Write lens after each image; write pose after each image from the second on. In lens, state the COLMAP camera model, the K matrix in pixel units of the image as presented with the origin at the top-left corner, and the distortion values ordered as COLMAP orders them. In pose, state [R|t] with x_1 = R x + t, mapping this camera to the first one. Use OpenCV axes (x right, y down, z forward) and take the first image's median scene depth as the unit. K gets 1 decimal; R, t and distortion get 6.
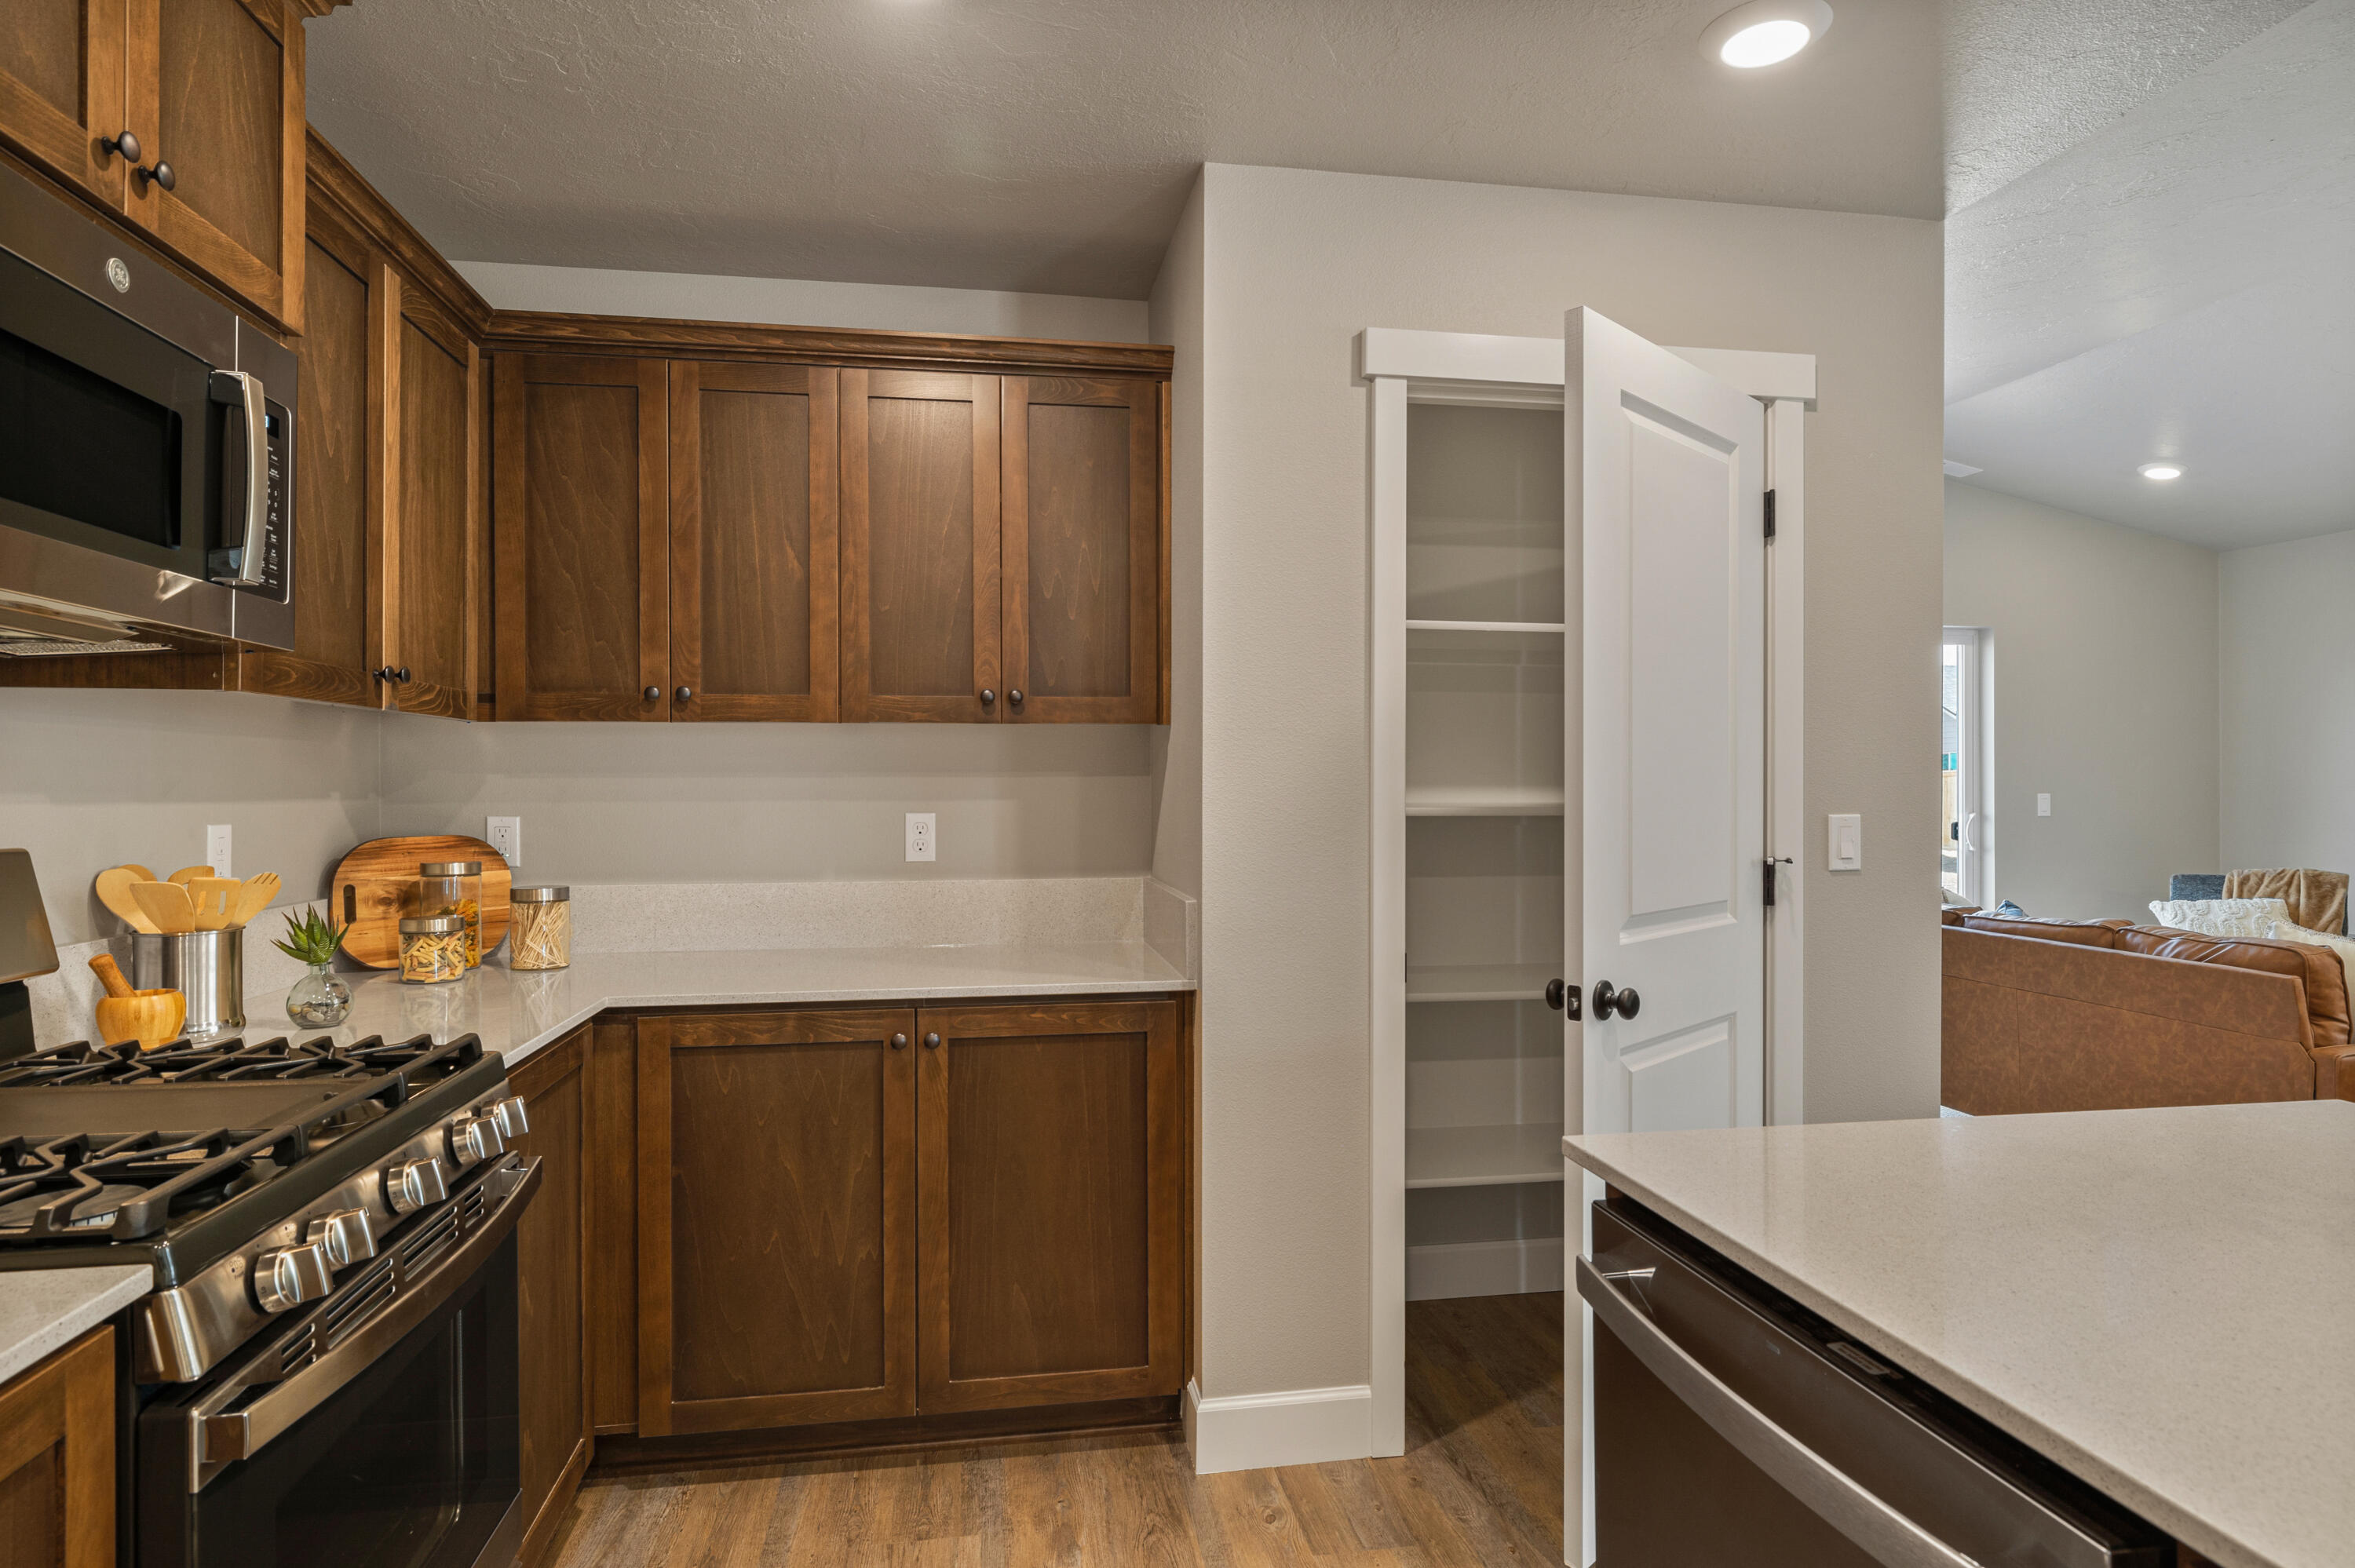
lens RADIAL K [[1291.9, 0, 1179.8], [0, 1291.9, 788.7], [0, 0, 1]] dist [-0.003032, 0.005132]
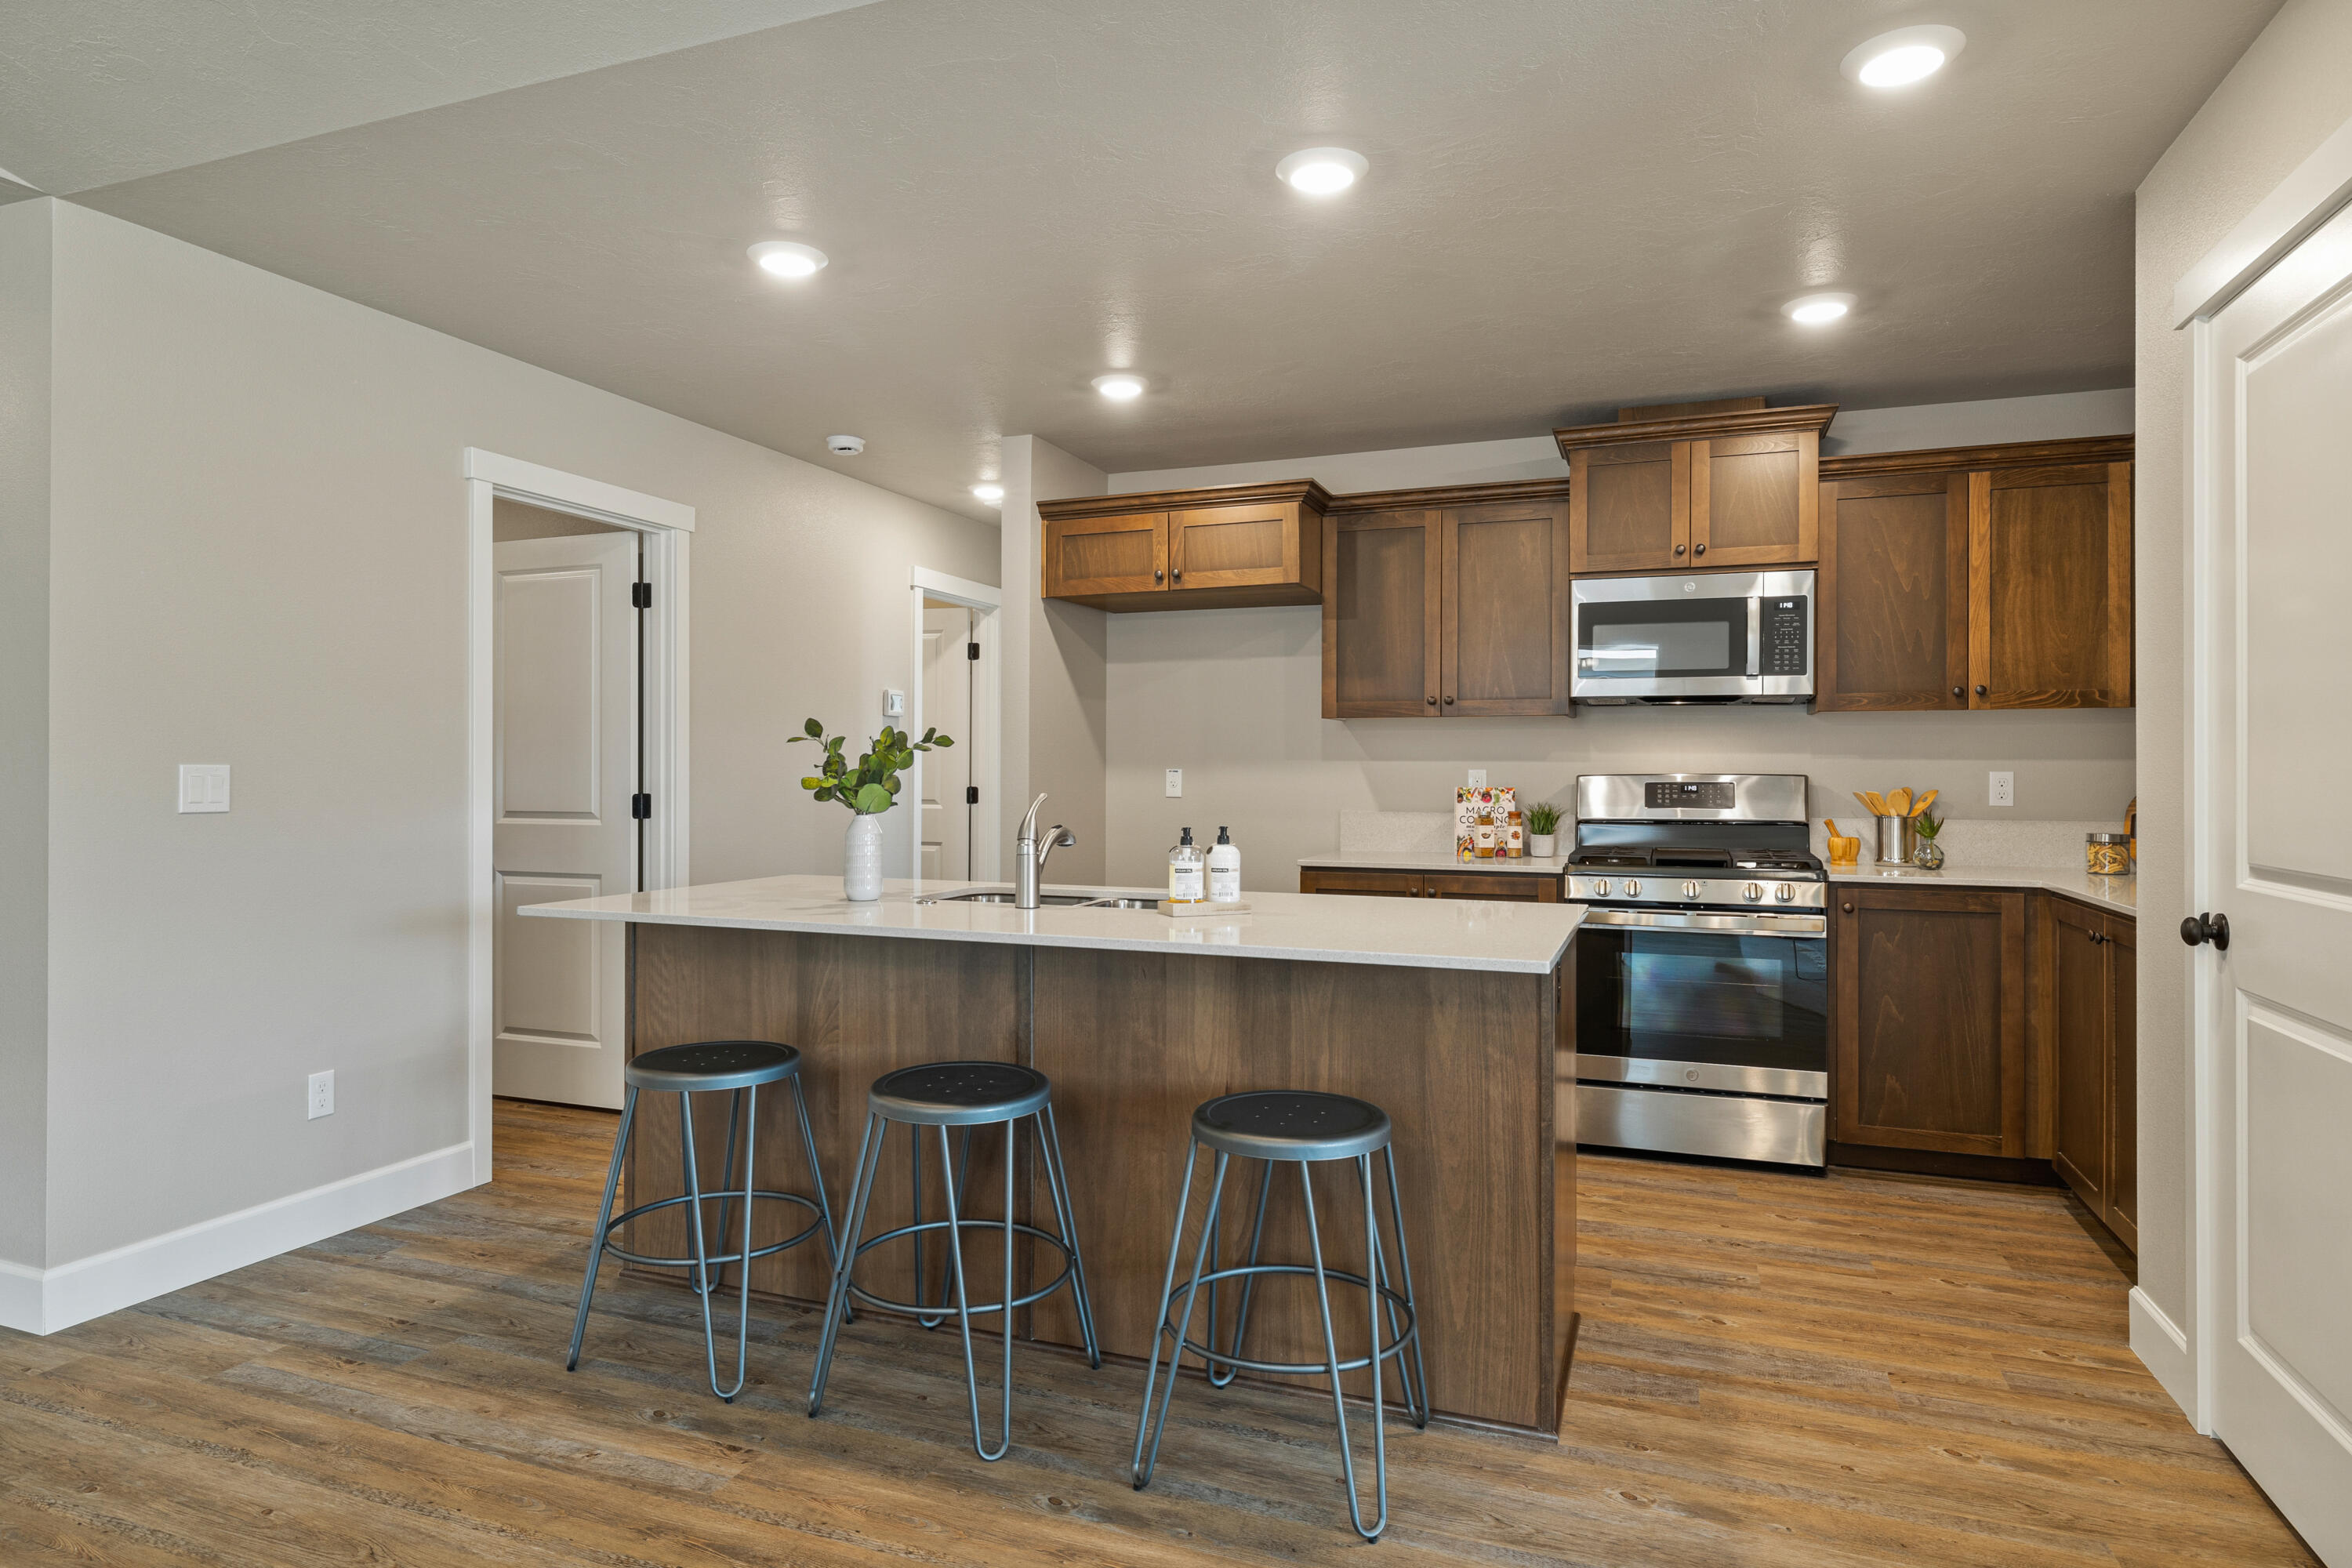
lens RADIAL K [[1290.4, 0, 1174.3], [0, 1290.4, 771.8], [0, 0, 1]] dist [-0.003032, 0.005132]
pose [[-0.496581, 0.000870, -0.867990, 1.309970], [-0.004600, 0.999983, 0.003634, 0.022845], [0.867978, 0.005797, -0.496568, 0.767787]]
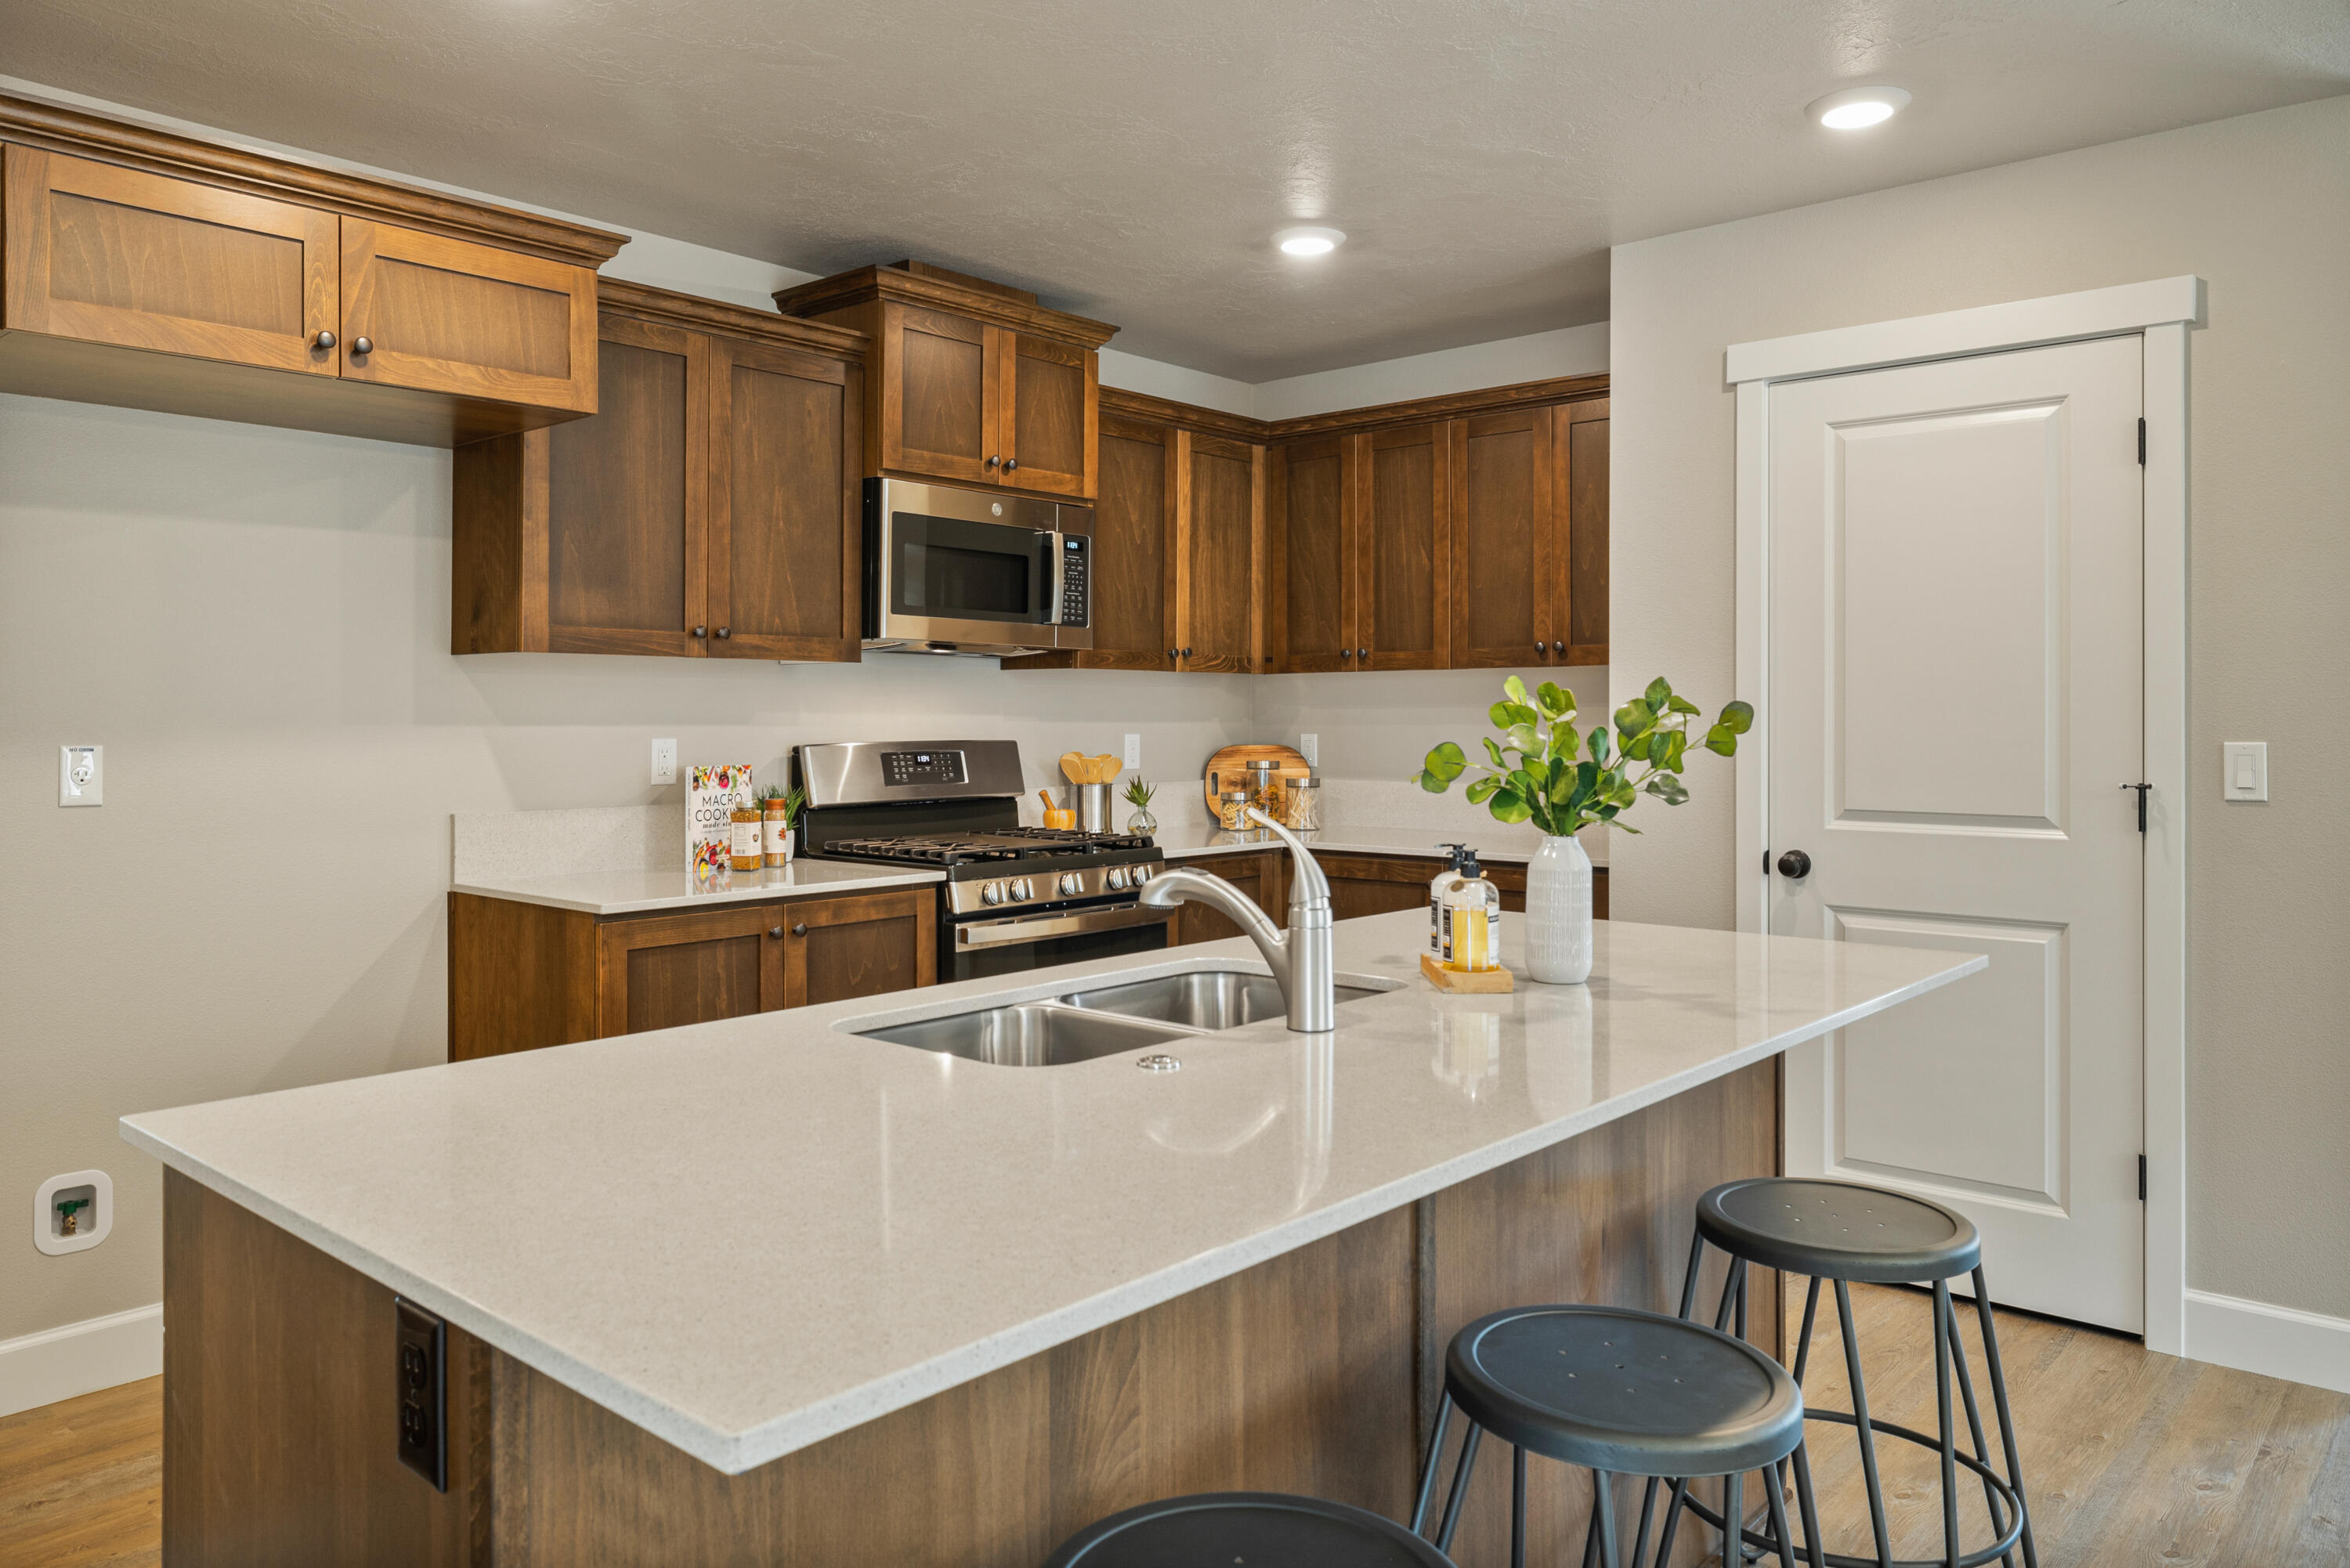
lens RADIAL K [[1591.9, 0, 1179.2], [0, 1591.9, 718.8], [0, 0, 1]] dist [-0.013272, 0.003387]
pose [[0.636455, 0.001386, -0.771313, 0.937000], [-0.002562, 0.999997, -0.000317, 0.005203], [0.771310, 0.002178, 0.636456, -0.364005]]
